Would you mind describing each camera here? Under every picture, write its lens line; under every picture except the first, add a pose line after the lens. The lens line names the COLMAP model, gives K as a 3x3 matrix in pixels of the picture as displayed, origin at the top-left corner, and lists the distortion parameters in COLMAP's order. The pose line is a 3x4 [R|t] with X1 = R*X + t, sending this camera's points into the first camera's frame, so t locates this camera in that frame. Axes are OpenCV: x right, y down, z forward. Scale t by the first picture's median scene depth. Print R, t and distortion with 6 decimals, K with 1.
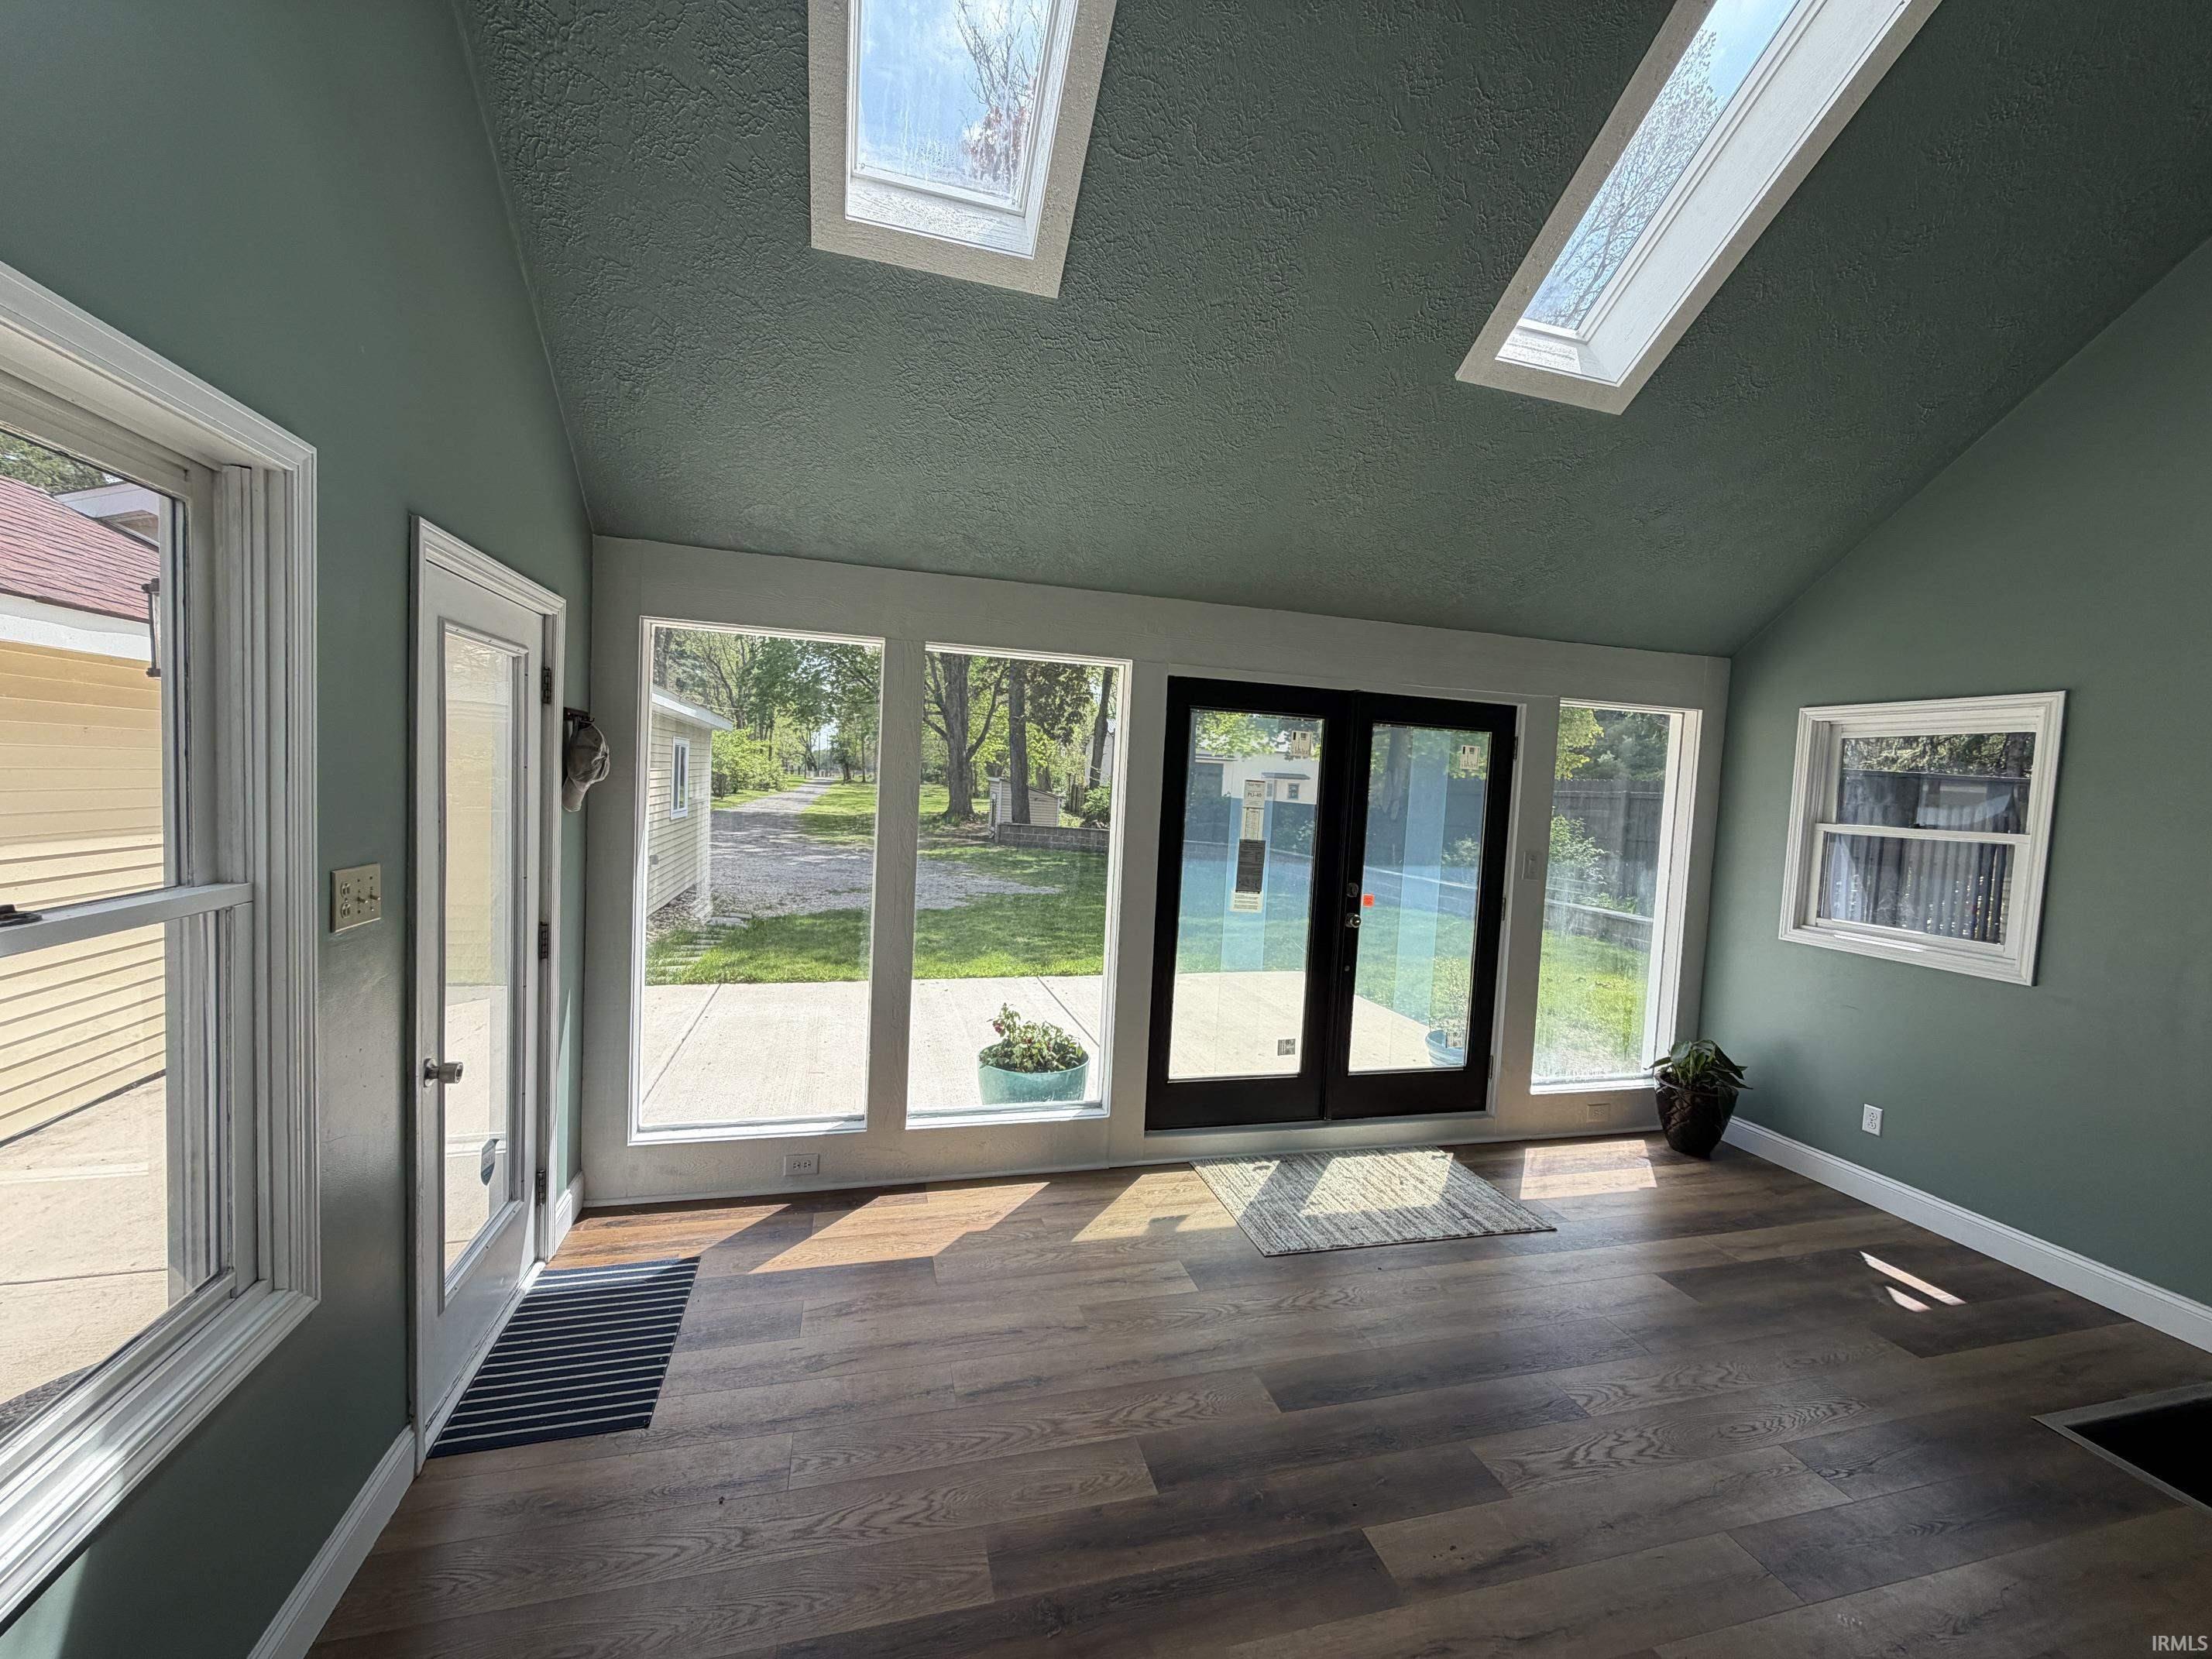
lens RADIAL K [[901.0, 0, 1106.0], [0, 901.0, 829.5], [0, 0, 1]] dist [-0.003074, -0.000047]
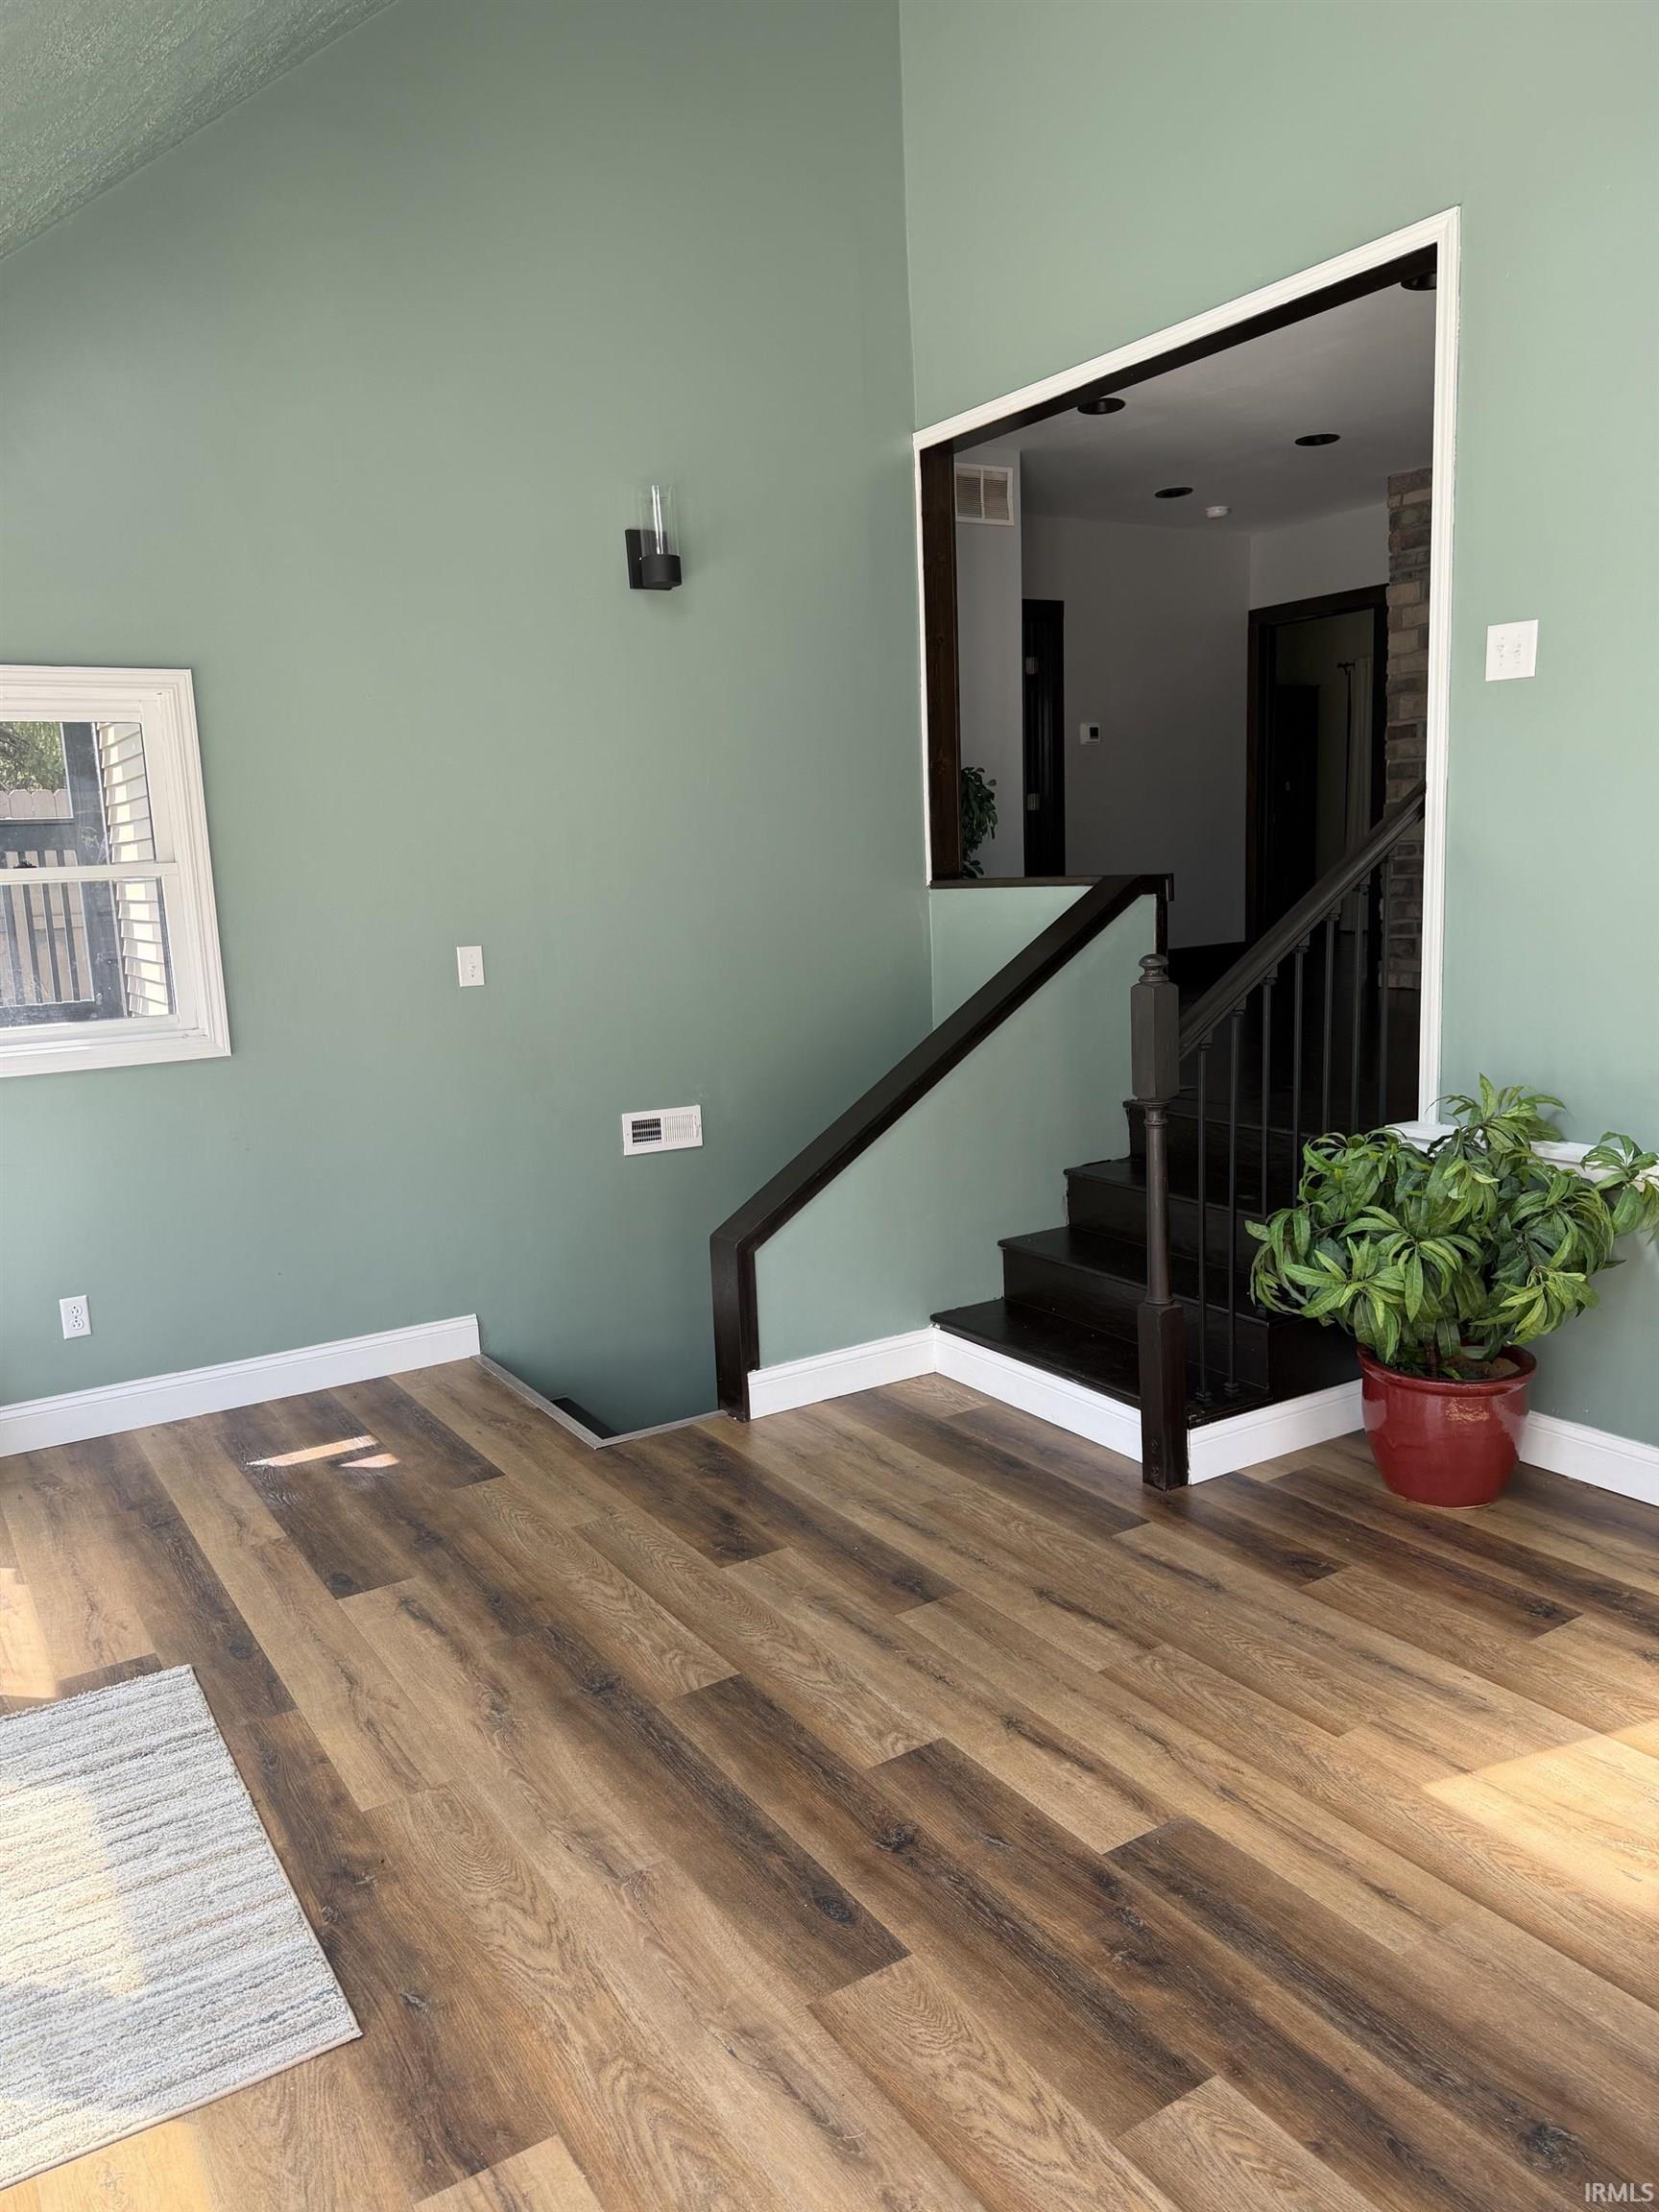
lens RADIAL K [[1555.6, 0, 829.5], [0, 1555.6, 1106.0], [0, 0, 1]] dist [0.067552, -0.083153]
pose [[-0.305893, -0.188561, 0.933206, -0.441470], [0.073979, 0.972520, 0.220754, -0.049303], [-0.949187, 0.136565, -0.283537, 0.947425]]
